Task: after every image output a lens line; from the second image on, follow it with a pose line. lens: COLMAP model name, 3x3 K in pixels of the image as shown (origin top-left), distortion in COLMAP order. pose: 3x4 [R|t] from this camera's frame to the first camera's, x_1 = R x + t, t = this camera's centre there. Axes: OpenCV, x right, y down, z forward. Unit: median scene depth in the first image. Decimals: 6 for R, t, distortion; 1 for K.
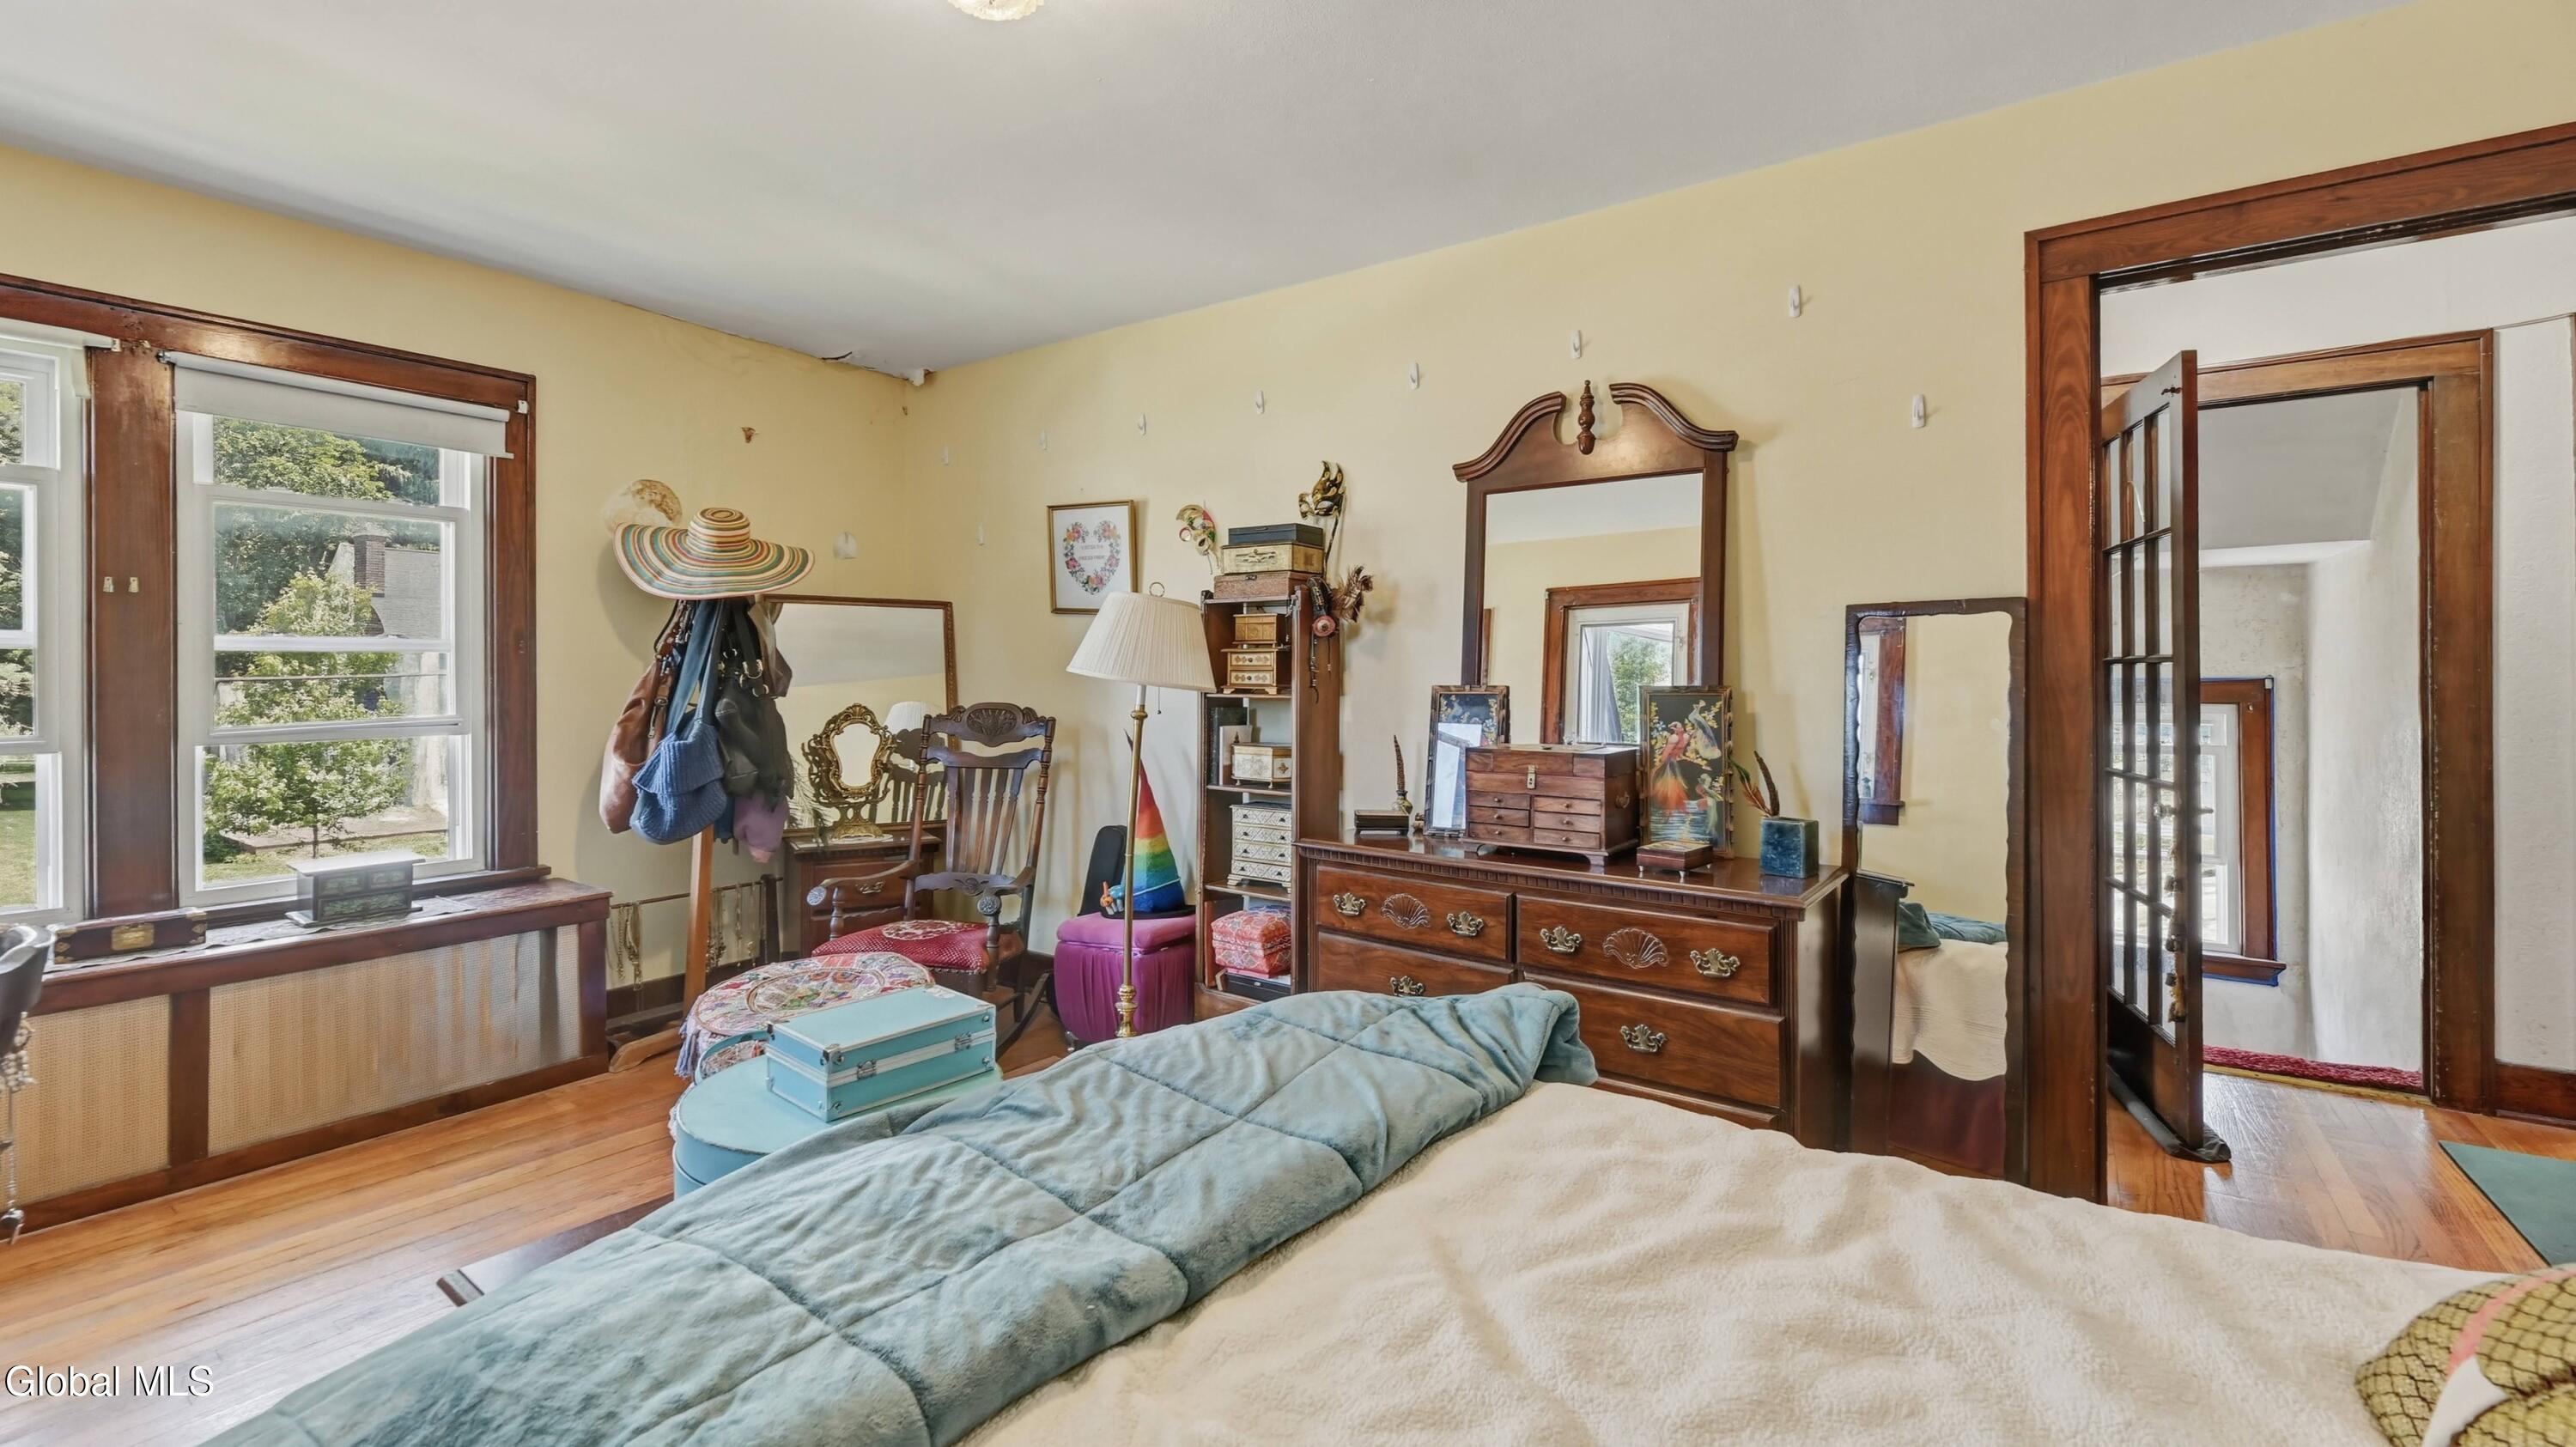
lens RADIAL K [[1087.4, 0, 1286.9], [0, 1087.4, 701.9], [0, 0, 1]] dist [-0.002262, -0.000349]
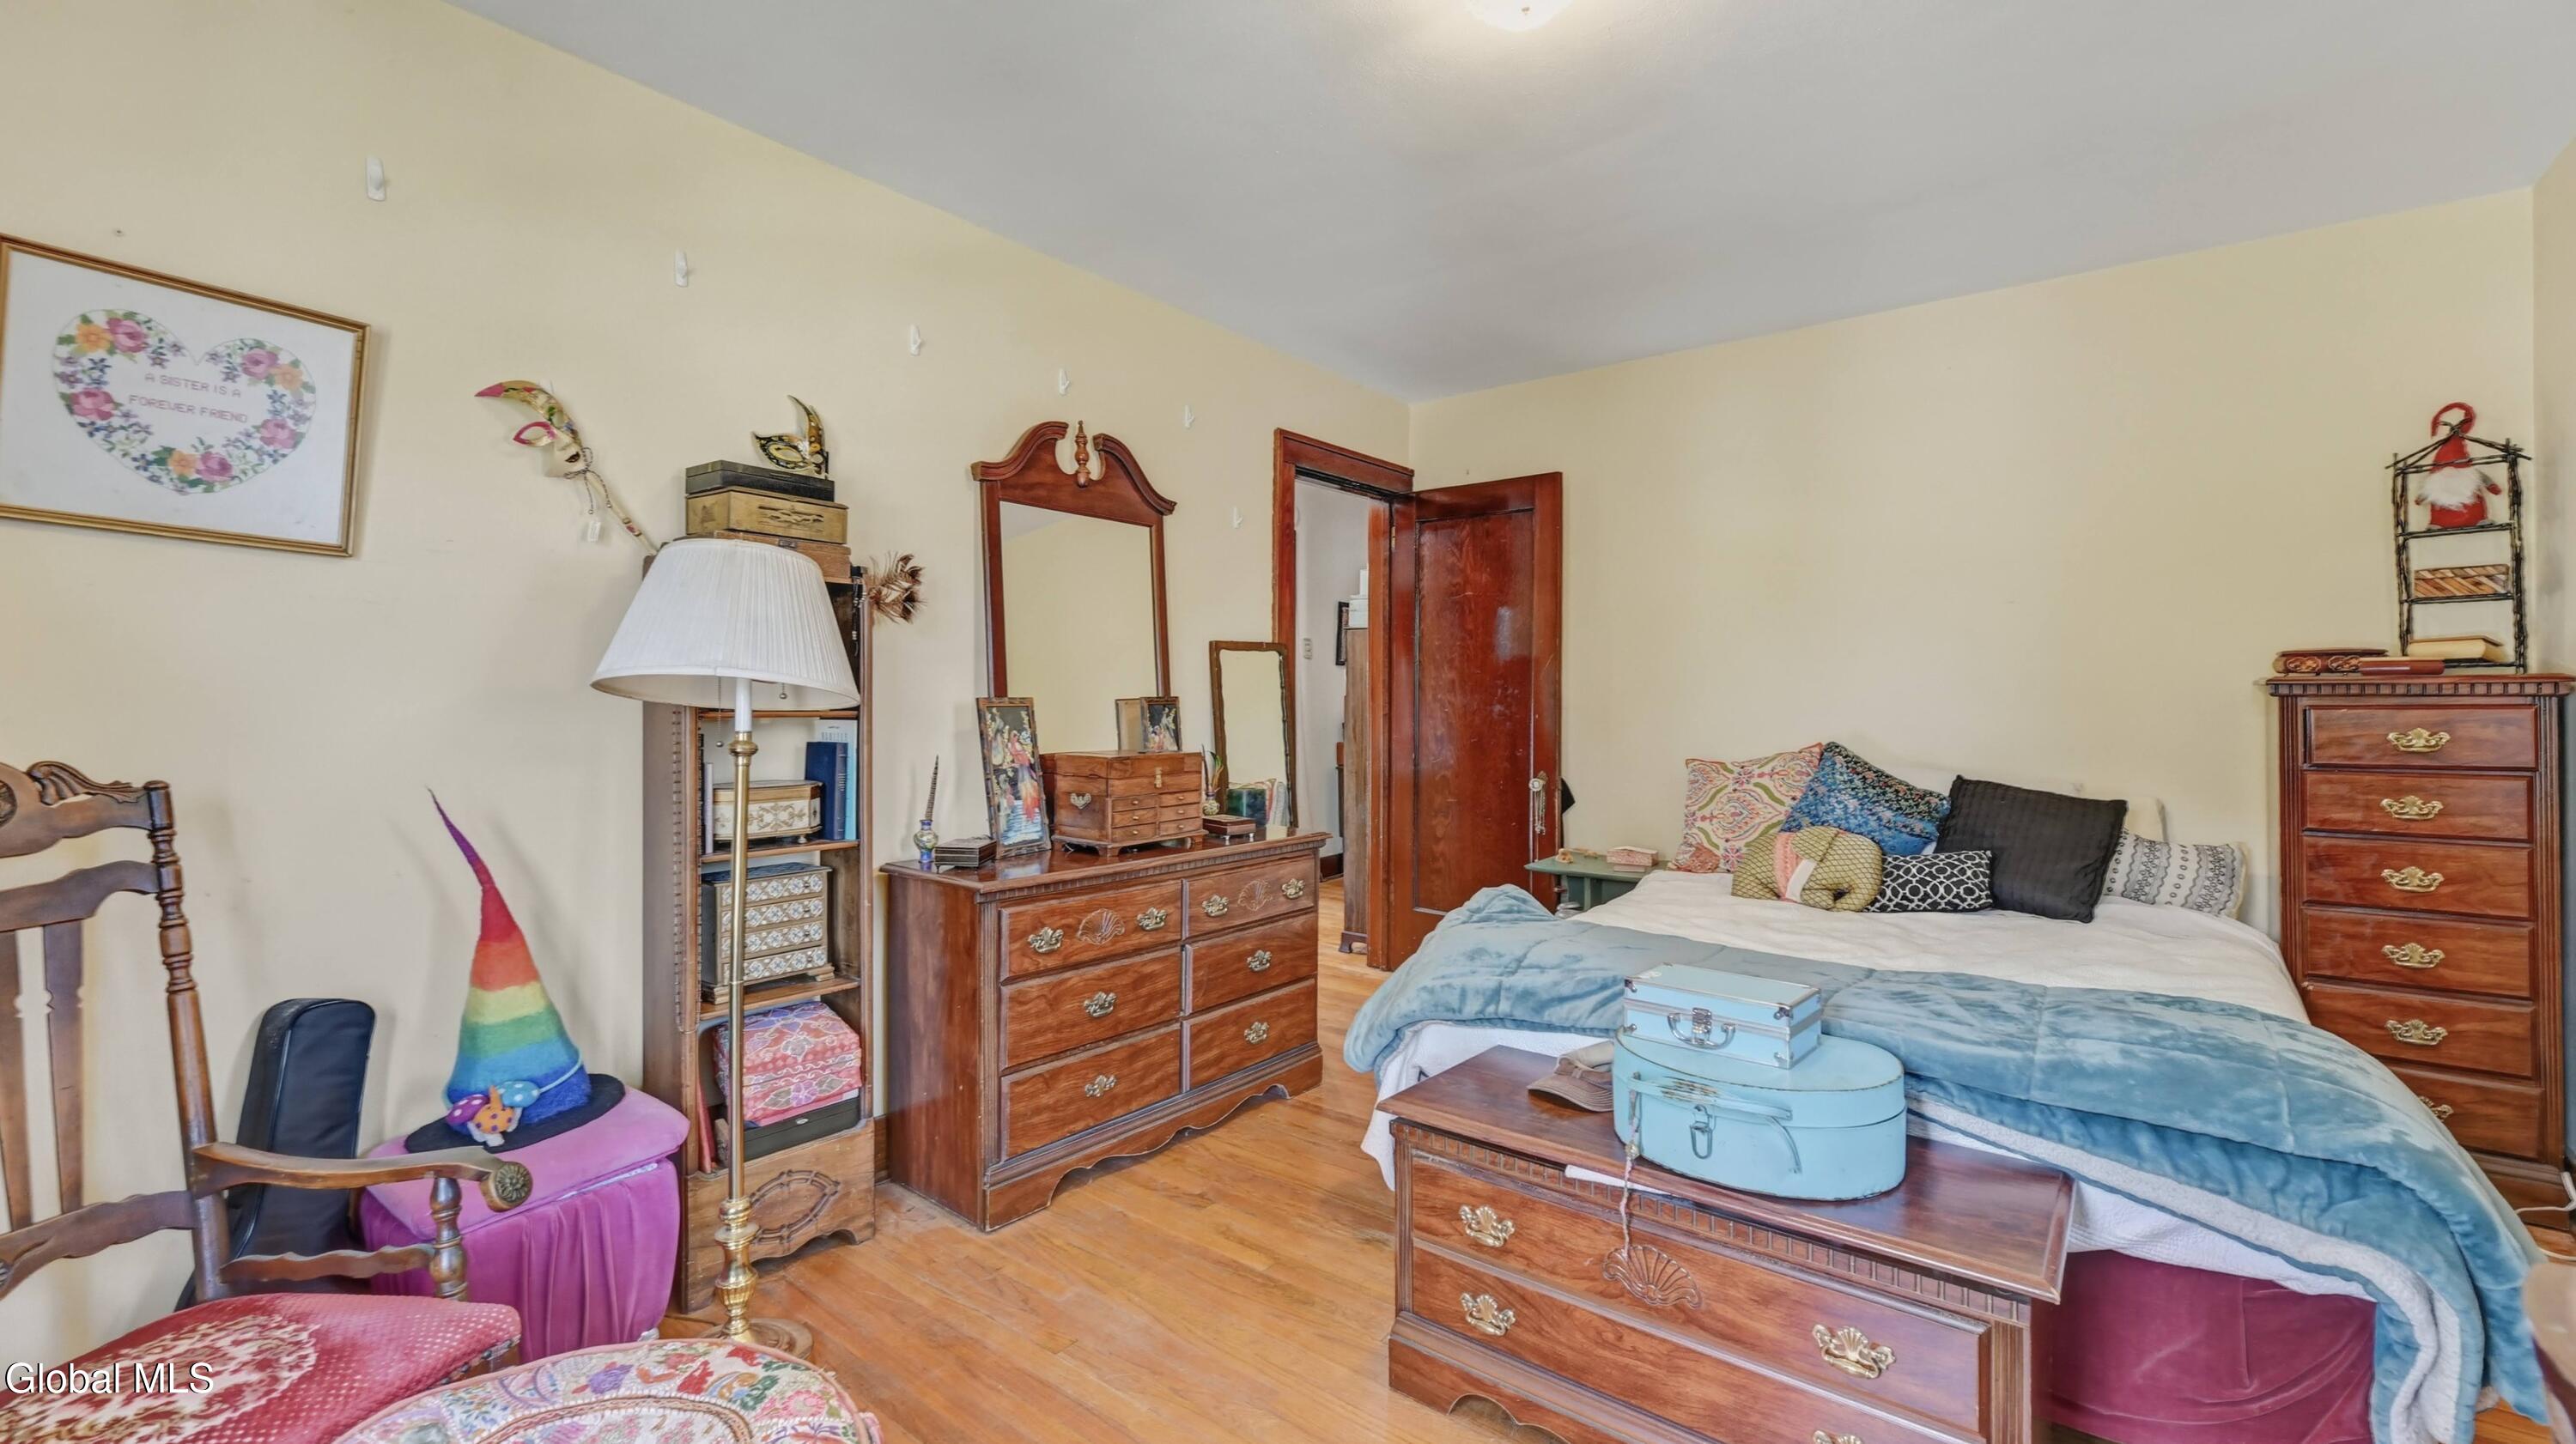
lens RADIAL K [[1087.2, 0, 1286.9], [0, 1087.2, 700.4], [0, 0, 1]] dist [-0.002262, -0.000349]
pose [[0.031928, -0.007656, 0.999461, -0.748313], [0.017075, 0.999829, 0.007113, -0.014482], [-0.999344, 0.016838, 0.032053, 0.687830]]
